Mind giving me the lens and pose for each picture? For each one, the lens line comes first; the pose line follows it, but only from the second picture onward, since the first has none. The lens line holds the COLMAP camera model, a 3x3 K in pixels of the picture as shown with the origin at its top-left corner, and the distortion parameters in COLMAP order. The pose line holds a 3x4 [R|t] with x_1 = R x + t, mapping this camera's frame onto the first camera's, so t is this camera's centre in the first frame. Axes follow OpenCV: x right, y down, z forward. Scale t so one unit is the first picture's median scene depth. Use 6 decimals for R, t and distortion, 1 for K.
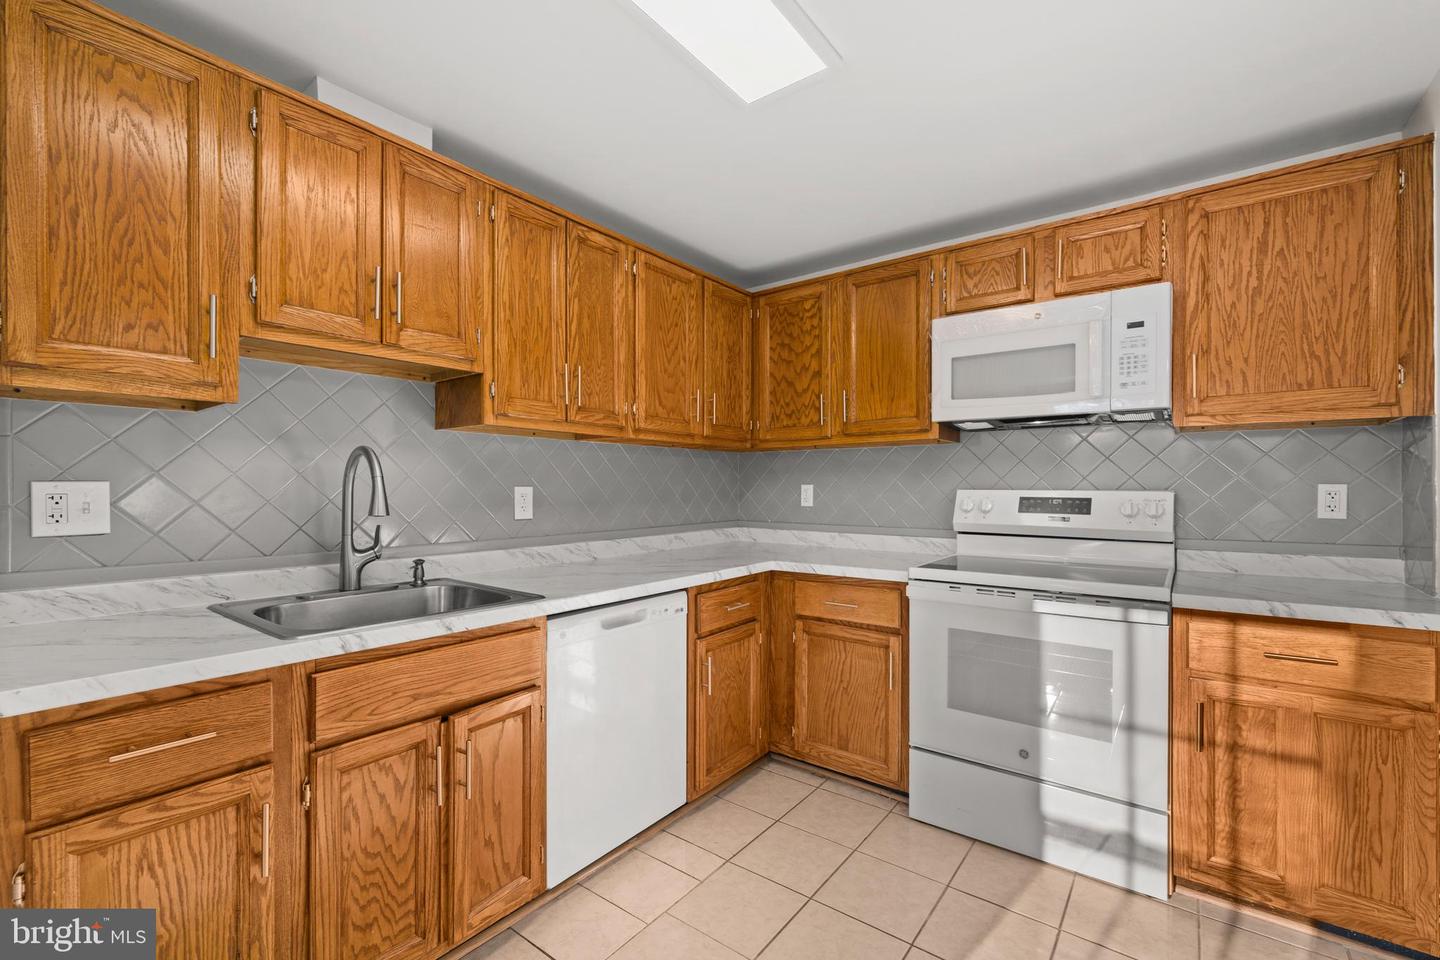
lens RADIAL K [[617.0, 0, 721.1], [0, 617.0, 487.7], [0, 0, 1]] dist [0.001952, -0.000215]
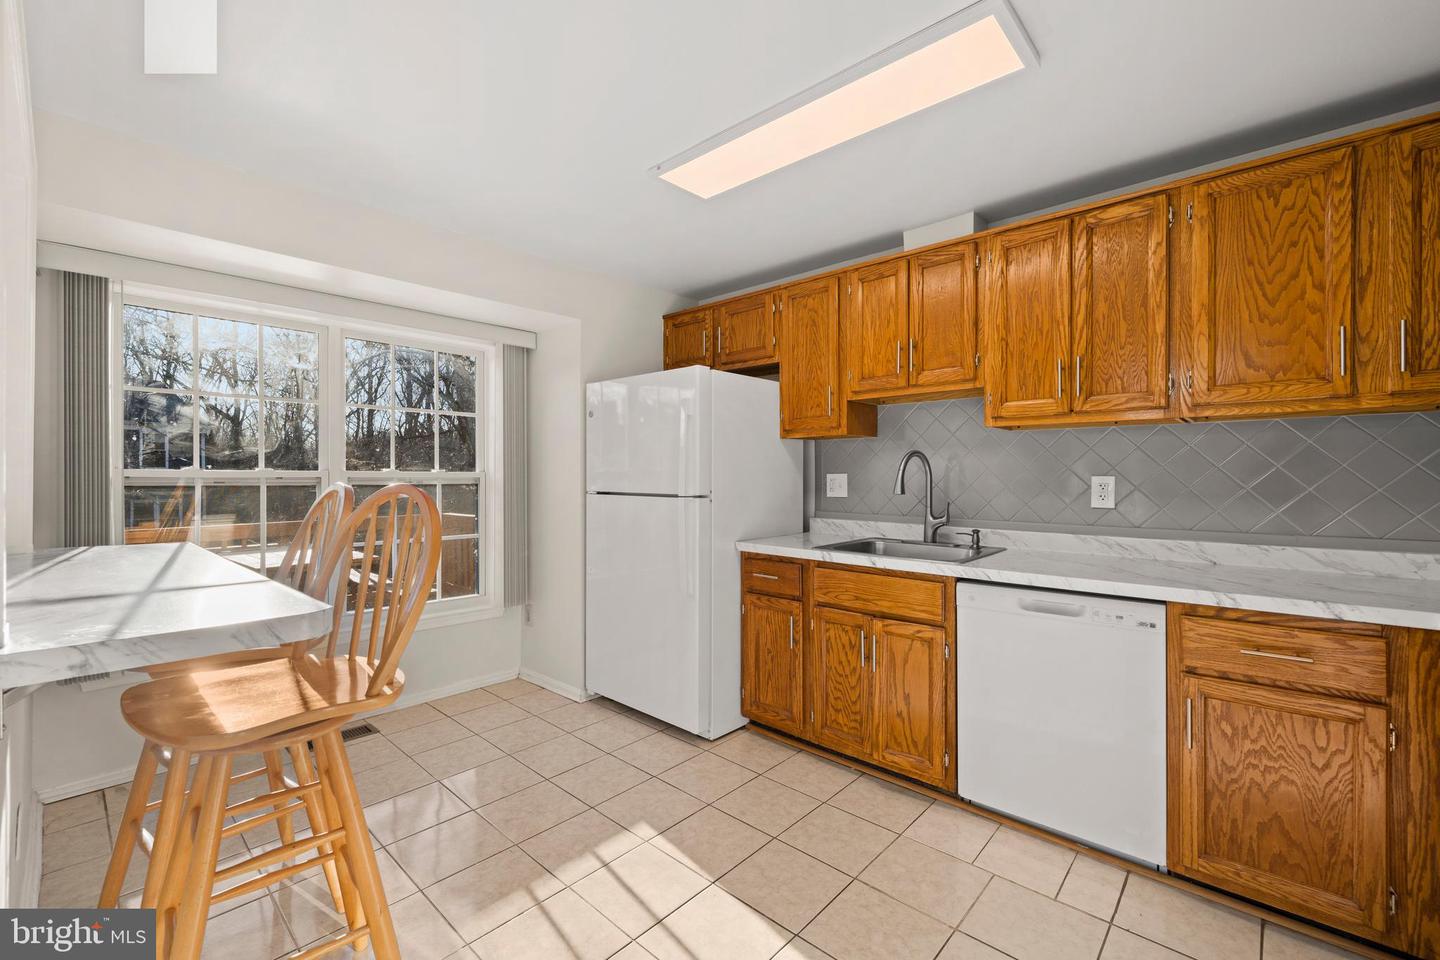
lens RADIAL K [[611.4, 0, 714.6], [0, 611.4, 477.5], [0, 0, 1]] dist [0.001442, -0.000115]
pose [[-0.093057, 0.003693, -0.995654, 0.761272], [-0.001342, 0.999992, 0.003835, -0.002560], [0.995660, 0.001693, -0.093052, 0.464875]]
